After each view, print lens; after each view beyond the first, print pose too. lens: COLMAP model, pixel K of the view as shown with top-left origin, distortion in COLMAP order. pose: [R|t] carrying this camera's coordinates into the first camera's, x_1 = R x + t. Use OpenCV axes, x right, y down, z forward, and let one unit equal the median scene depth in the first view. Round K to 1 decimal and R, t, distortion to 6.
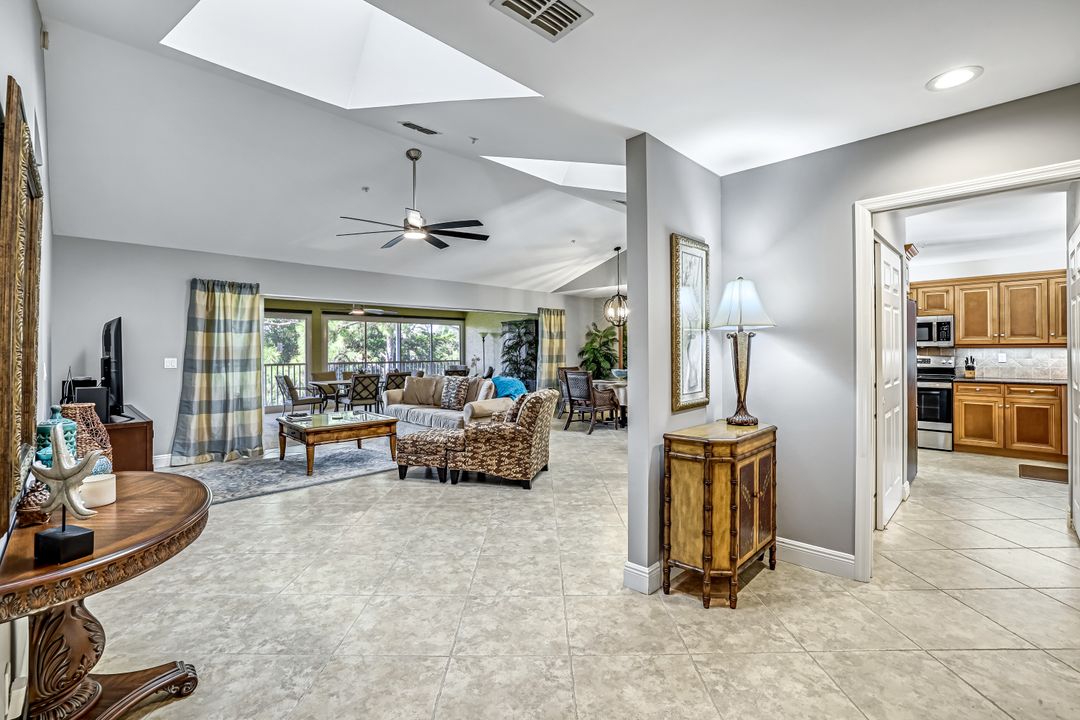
lens RADIAL K [[468.9, 0, 542.9], [0, 468.9, 345.3], [0, 0, 1]] dist [-0.020709, 0.003321]
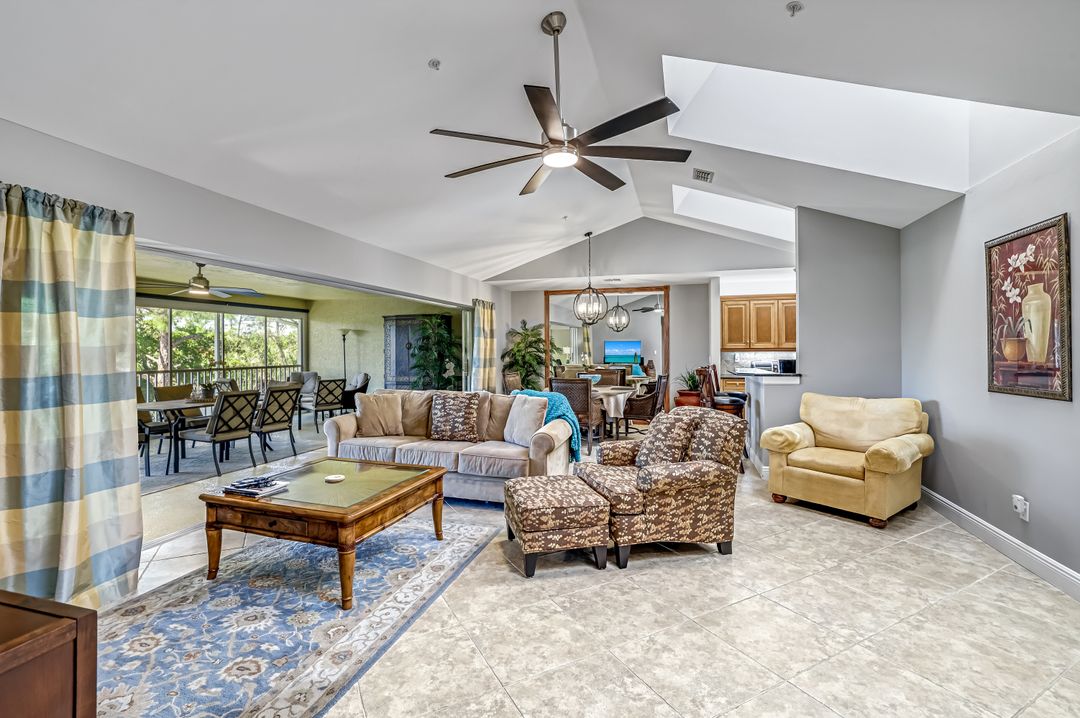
lens RADIAL K [[468.9, 0, 535.0], [0, 468.9, 349.4], [0, 0, 1]] dist [-0.020709, 0.003321]
pose [[0.889057, 0.001728, 0.457794, -0.485205], [-0.005058, 0.999969, 0.006047, 0.000754], [-0.457769, -0.007692, 0.889038, 0.416039]]
